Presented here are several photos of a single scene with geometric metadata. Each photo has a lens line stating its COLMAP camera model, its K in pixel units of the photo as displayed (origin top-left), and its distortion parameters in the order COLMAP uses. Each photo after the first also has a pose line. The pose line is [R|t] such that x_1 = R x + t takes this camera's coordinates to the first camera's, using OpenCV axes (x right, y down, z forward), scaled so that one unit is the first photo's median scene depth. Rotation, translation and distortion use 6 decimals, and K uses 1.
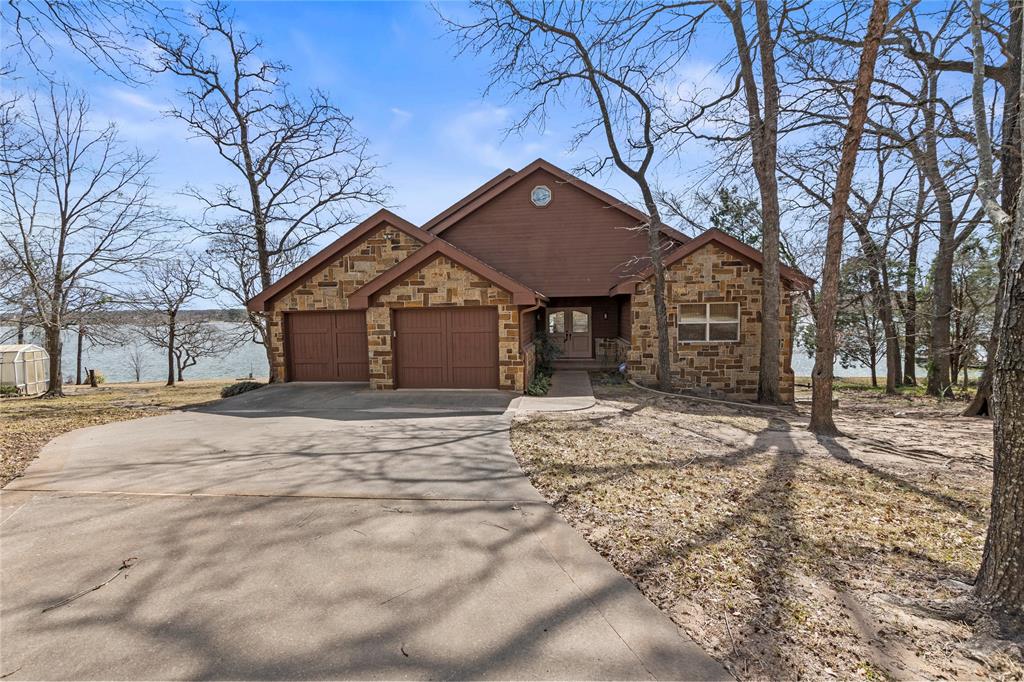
lens RADIAL K [[467.2, 0, 507.4], [0, 467.2, 343.2], [0, 0, 1]] dist [0.000086, -0.000464]
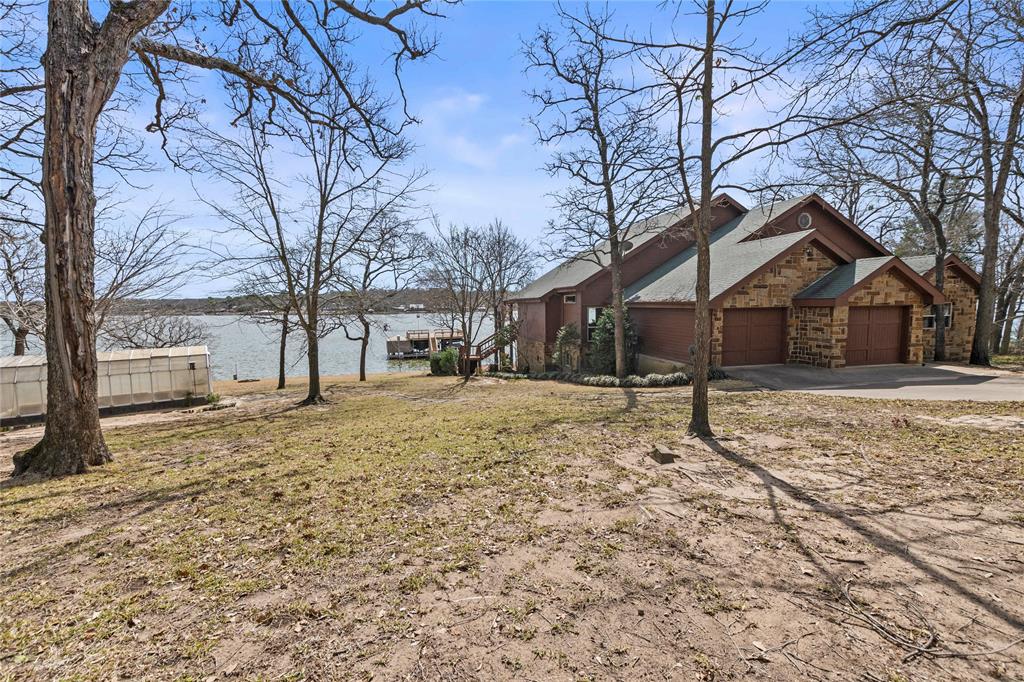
lens RADIAL K [[440.2, 0, 507.9], [0, 440.2, 342.0], [0, 0, 1]] dist [0.008164, -0.003485]
pose [[0.935238, -0.026941, 0.352993, -1.585506], [0.020446, 0.999546, 0.022119, -0.020877], [-0.353429, -0.013469, 0.935364, 0.159853]]
